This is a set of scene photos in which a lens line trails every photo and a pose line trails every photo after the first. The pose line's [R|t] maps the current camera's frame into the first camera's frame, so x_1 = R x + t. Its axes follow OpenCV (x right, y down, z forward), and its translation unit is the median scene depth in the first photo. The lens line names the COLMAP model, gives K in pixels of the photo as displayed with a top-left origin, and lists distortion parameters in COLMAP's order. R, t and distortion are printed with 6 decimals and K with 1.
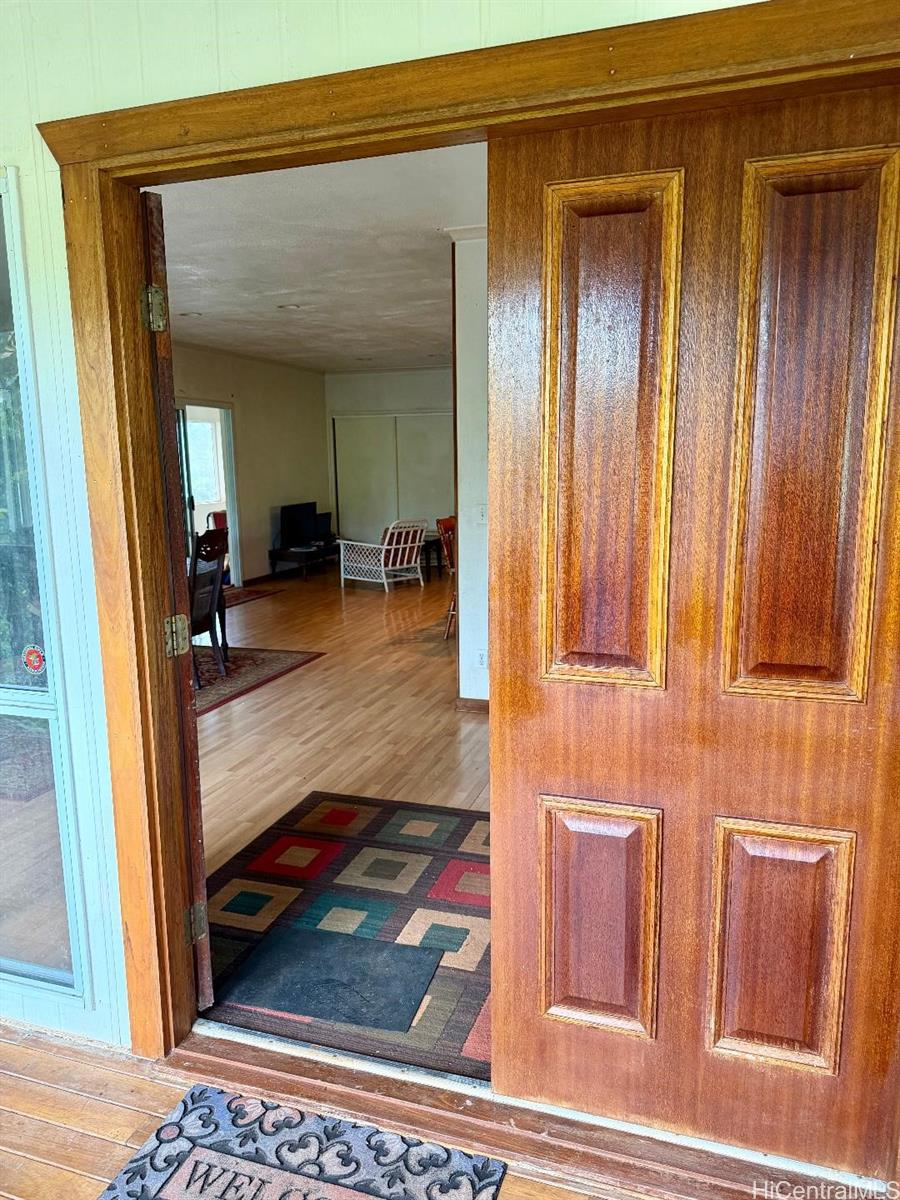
lens RADIAL K [[835.9, 0, 450.0], [0, 835.9, 600.0], [0, 0, 1]] dist [-0.000083, -0.000128]
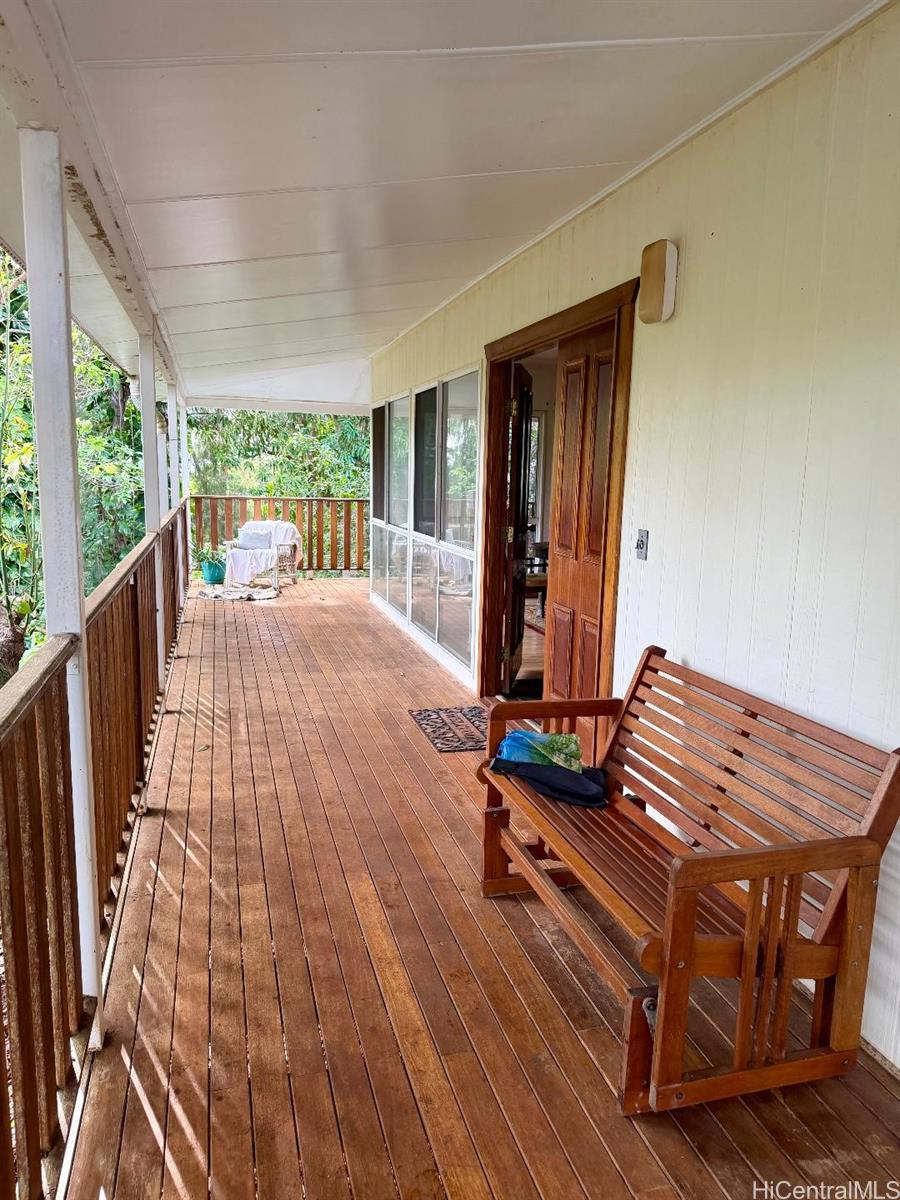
lens RADIAL K [[835.9, 0, 450.0], [0, 835.9, 600.0], [0, 0, 1]] dist [-0.000083, -0.000128]
pose [[0.553546, 0.151774, -0.818872, 1.702155], [-0.156566, 0.984687, 0.076671, 0.075565], [0.817970, 0.085766, 0.568832, -0.567671]]
